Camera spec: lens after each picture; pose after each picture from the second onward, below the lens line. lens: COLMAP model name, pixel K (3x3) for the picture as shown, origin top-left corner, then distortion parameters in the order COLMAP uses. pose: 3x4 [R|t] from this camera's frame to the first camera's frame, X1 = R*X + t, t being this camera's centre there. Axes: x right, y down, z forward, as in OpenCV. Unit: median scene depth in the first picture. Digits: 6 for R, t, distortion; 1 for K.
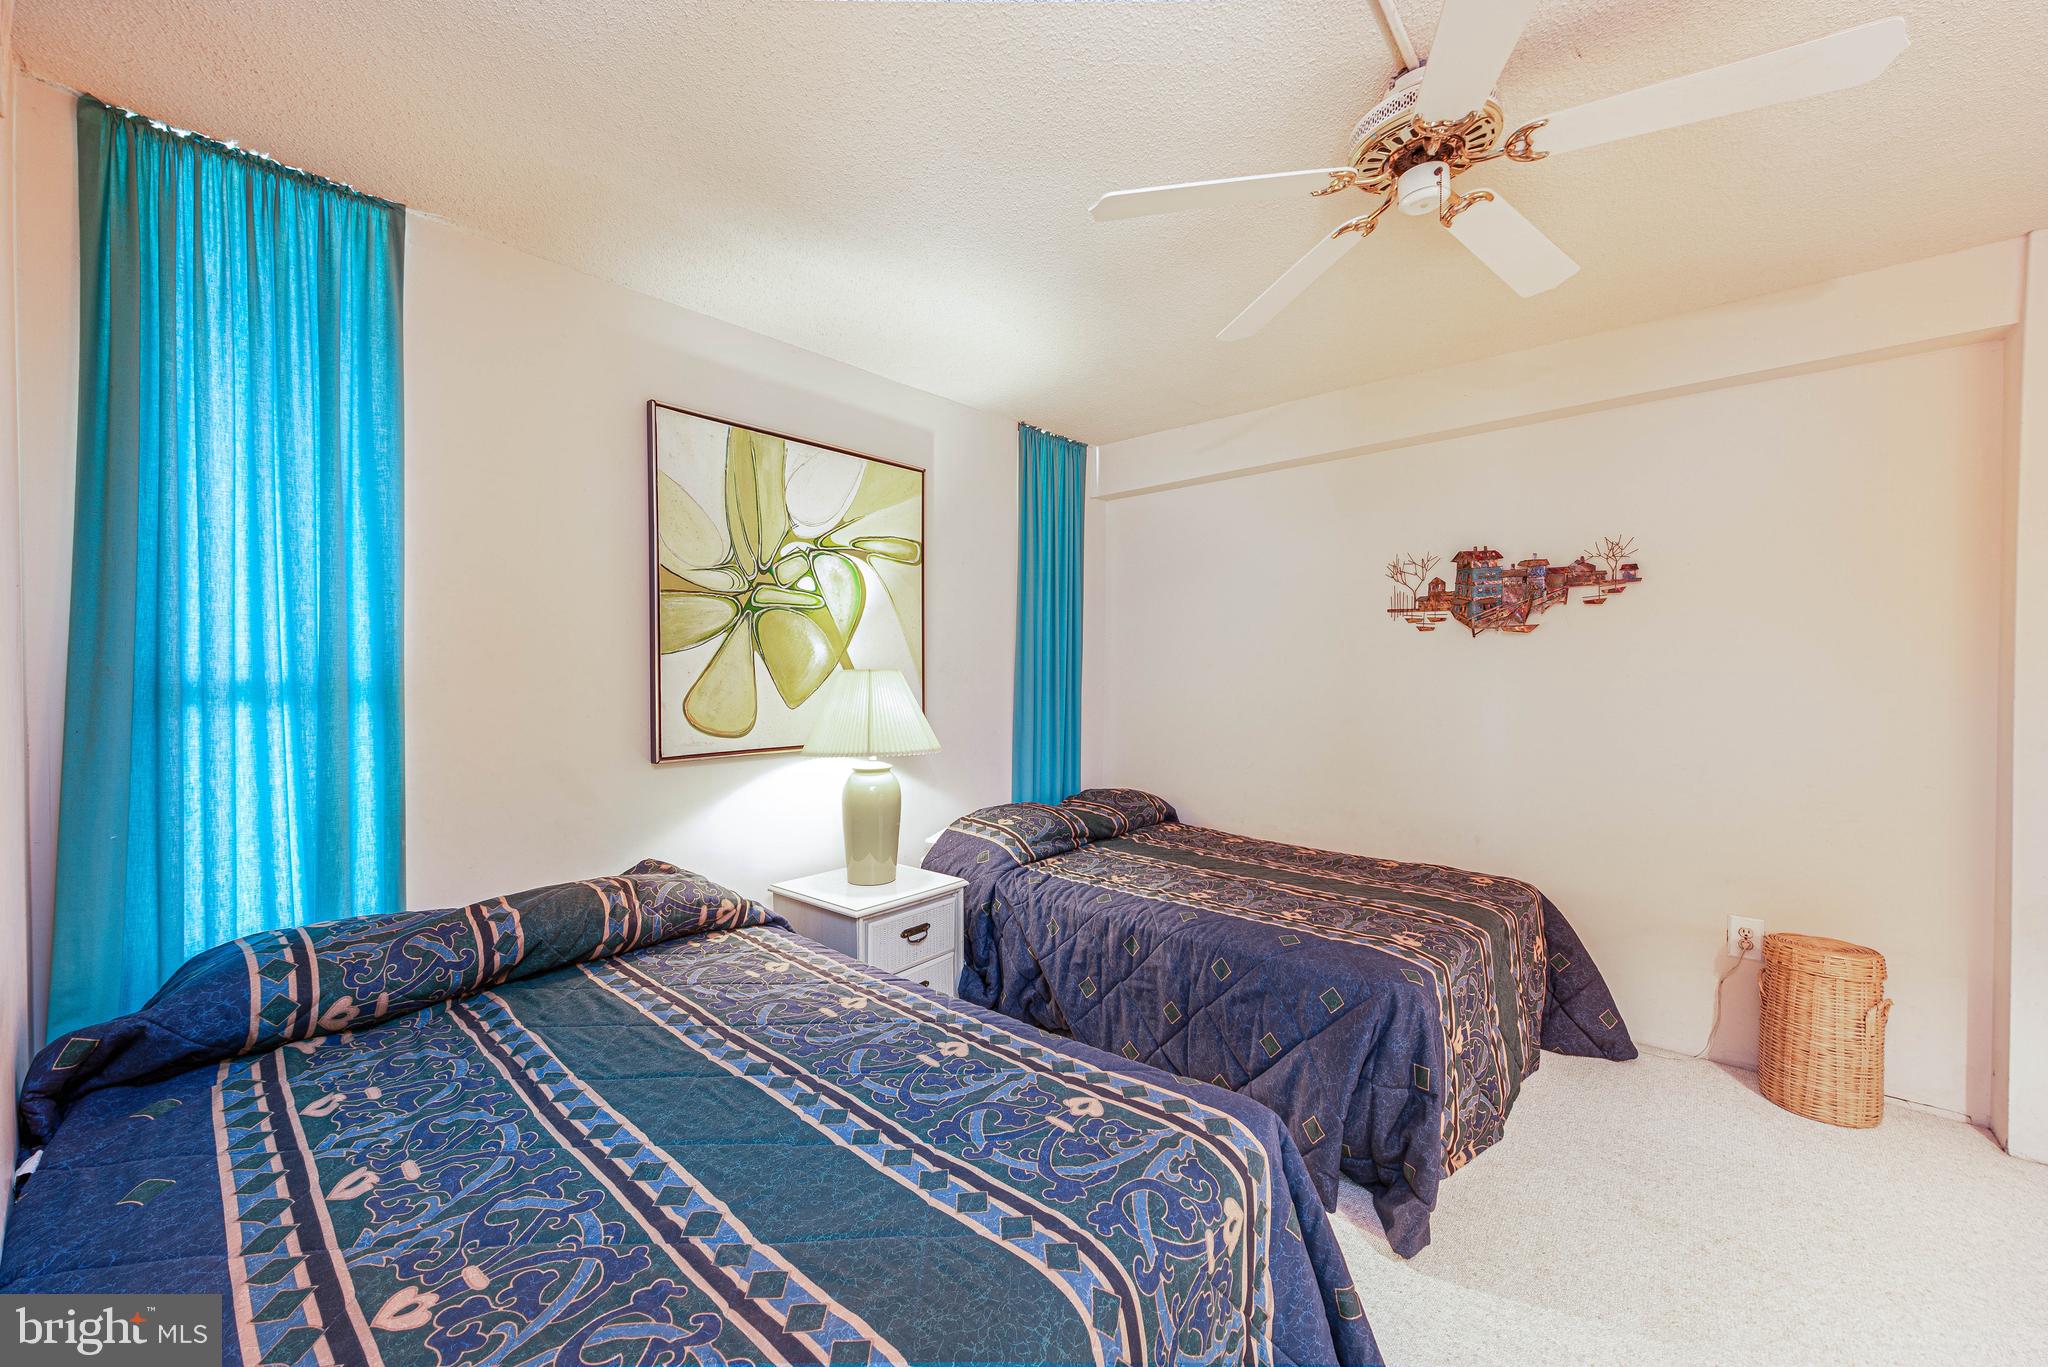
lens RADIAL K [[804.7, 0, 1027.8], [0, 804.7, 684.9], [0, 0, 1]] dist [0.008949, -0.001084]
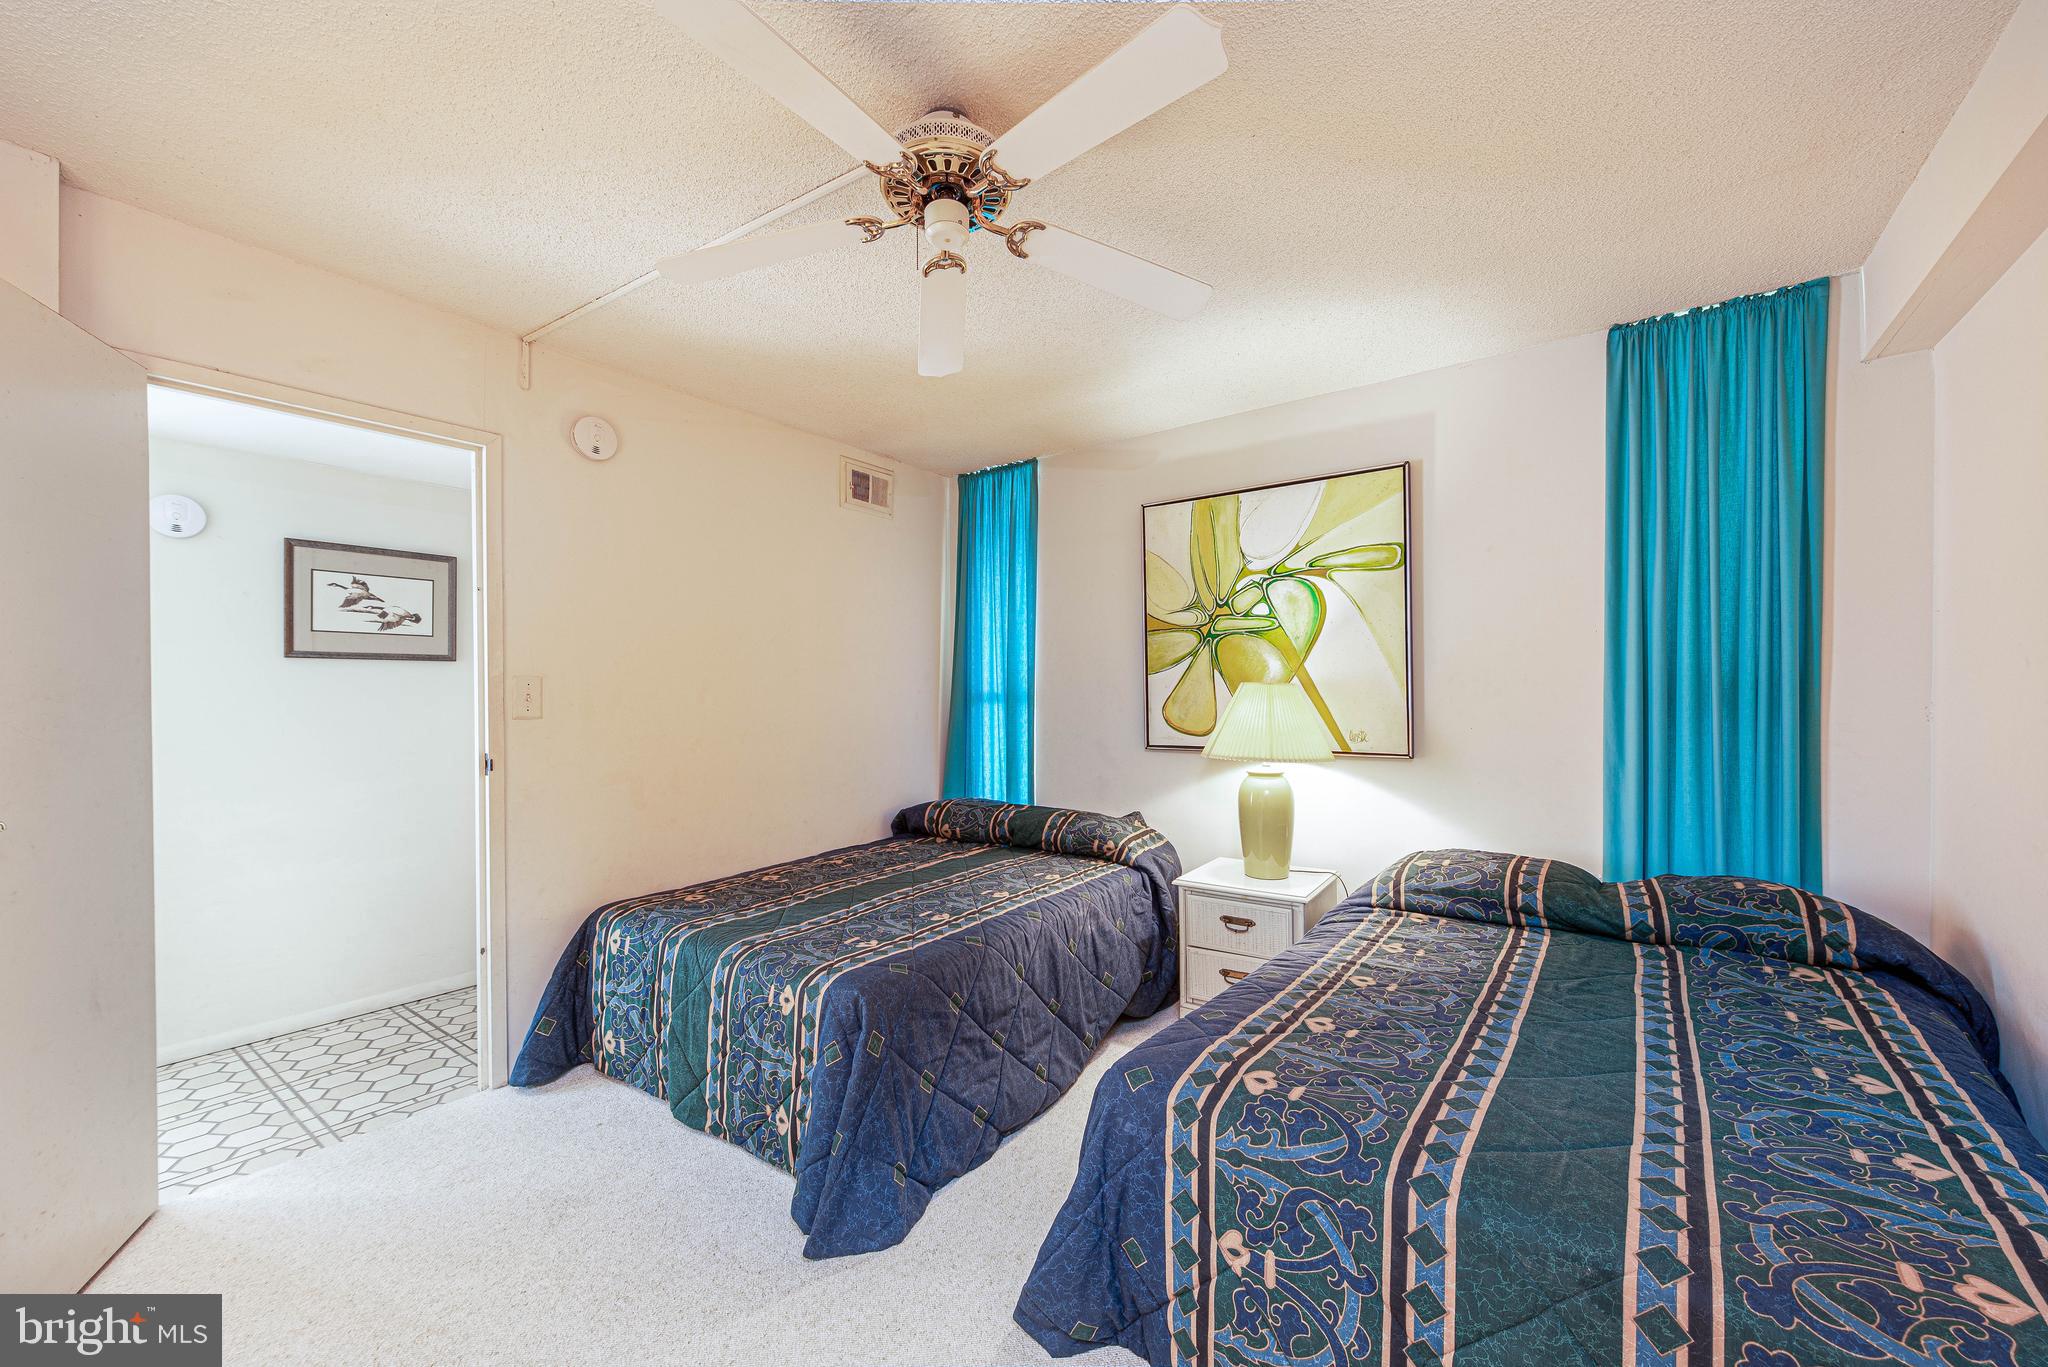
lens RADIAL K [[804.7, 0, 1026.3], [0, 804.7, 689.8], [0, 0, 1]] dist [0.008949, -0.001084]
pose [[0.079311, -0.005996, -0.996832, 0.889264], [-0.010549, 0.999921, -0.006854, 0.001473], [0.996794, 0.011059, 0.079242, 0.598933]]
